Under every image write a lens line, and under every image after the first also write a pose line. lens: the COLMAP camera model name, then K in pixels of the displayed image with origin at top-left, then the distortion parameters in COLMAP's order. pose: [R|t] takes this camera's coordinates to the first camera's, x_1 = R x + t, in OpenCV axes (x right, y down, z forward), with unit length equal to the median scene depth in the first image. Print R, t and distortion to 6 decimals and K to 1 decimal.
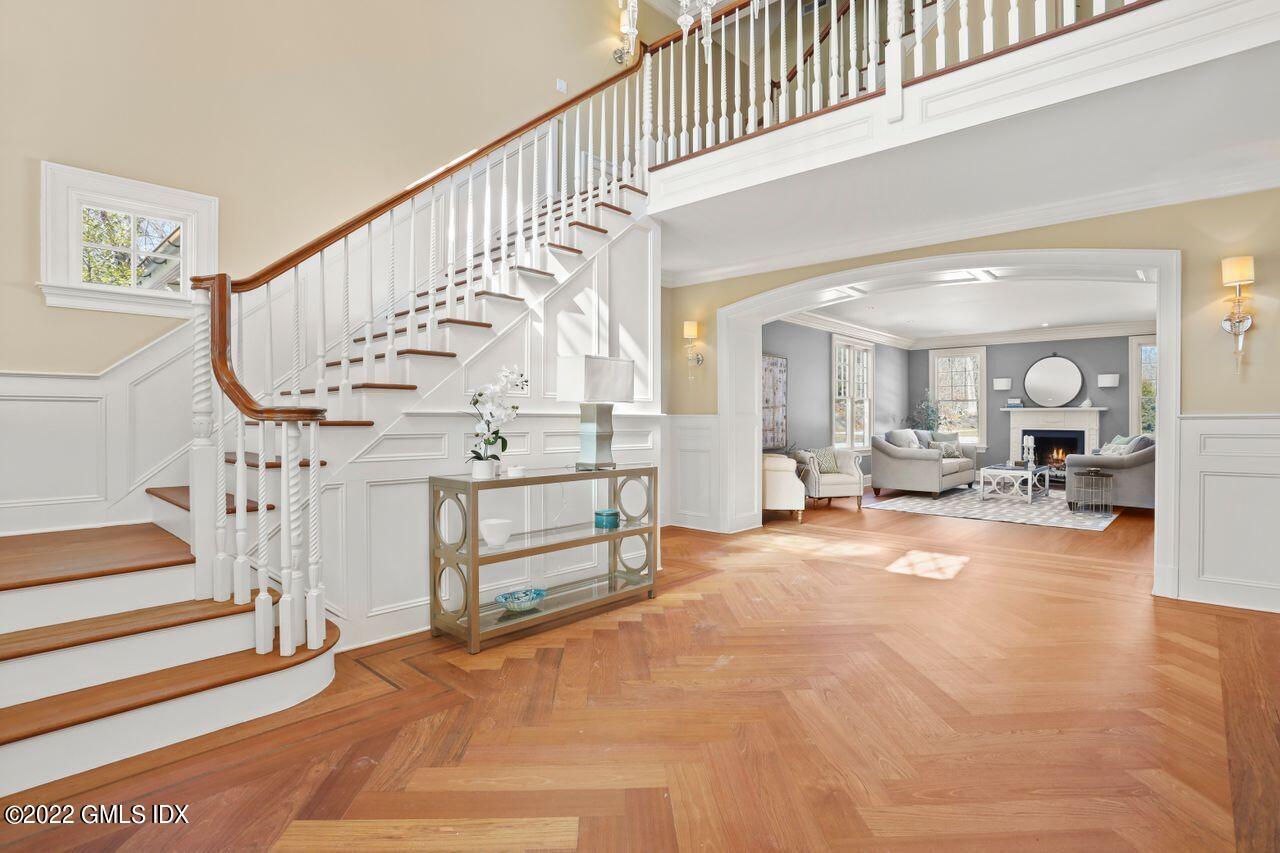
lens RADIAL K [[631.4, 0, 637.4], [0, 631.4, 431.5], [0, 0, 1]] dist [-0.075324, 0.038281]
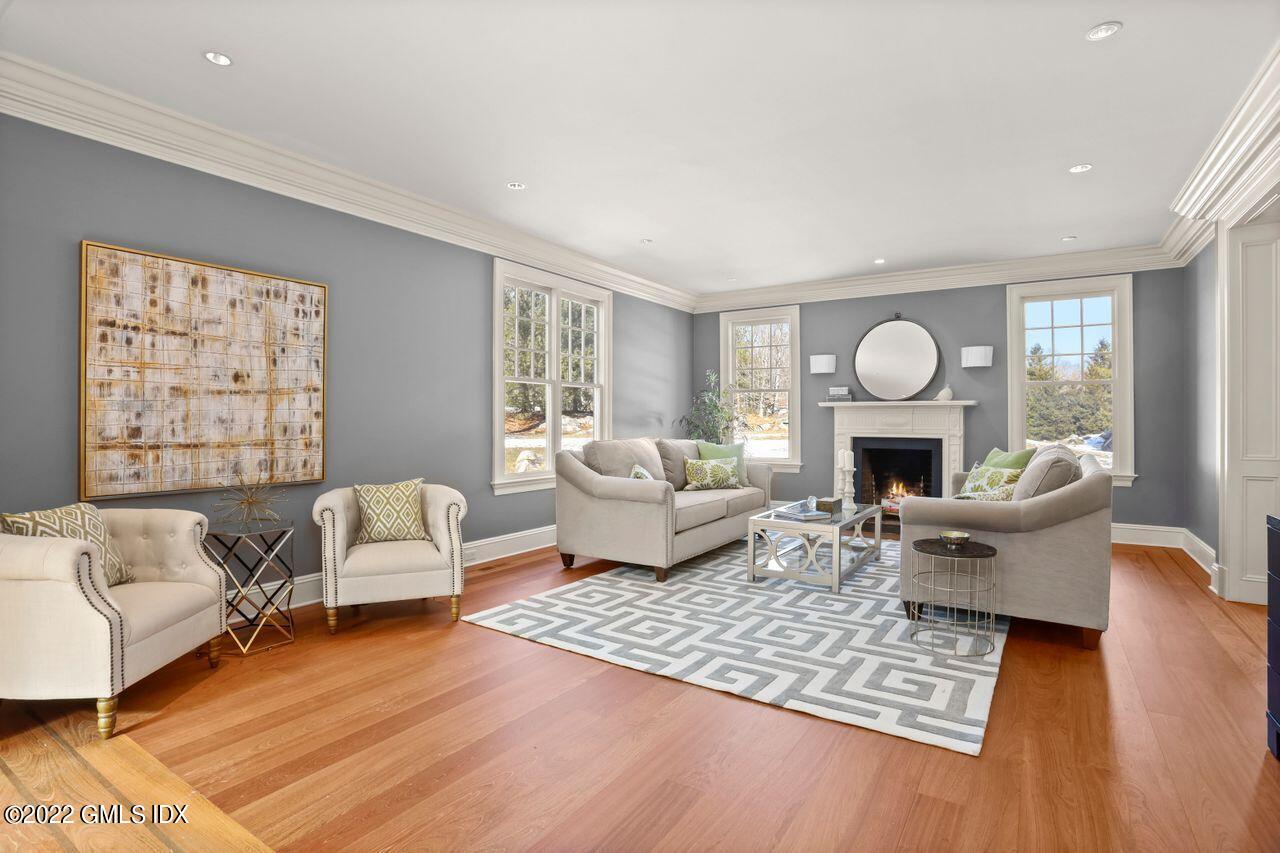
lens RADIAL K [[631.4, 0, 637.4], [0, 631.4, 431.5], [0, 0, 1]] dist [-0.075324, 0.038281]
pose [[0.986242, -0.002561, 0.165289, 0.387118], [0.003100, 0.999991, -0.003004, -0.008835], [-0.165280, 0.003475, 0.986241, 0.519055]]
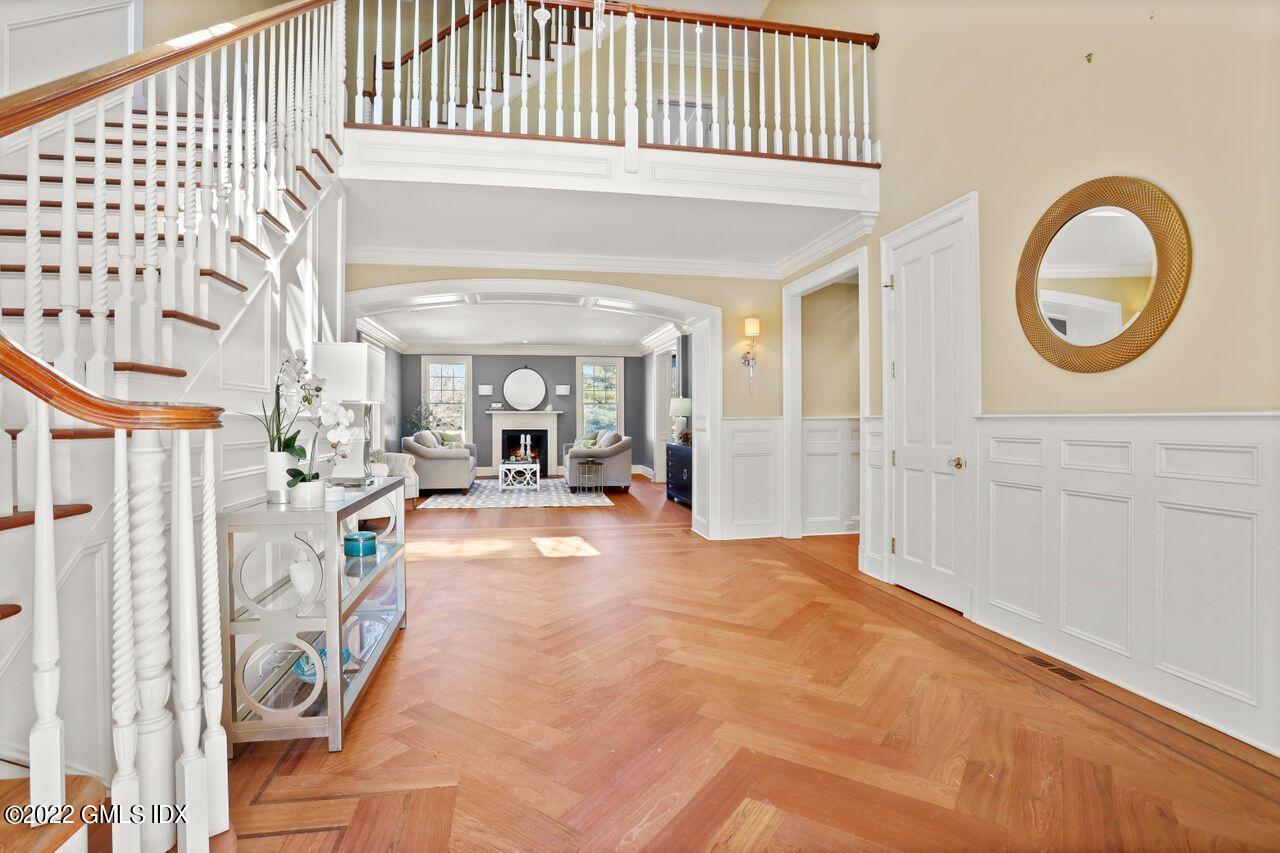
lens RADIAL K [[631.4, 0, 637.4], [0, 631.4, 431.5], [0, 0, 1]] dist [-0.075324, 0.038281]
pose [[0.600616, -0.016873, 0.799359, -0.218555], [0.020094, 0.999780, 0.006006, -0.002462], [-0.799285, 0.012455, 0.600823, 0.106055]]
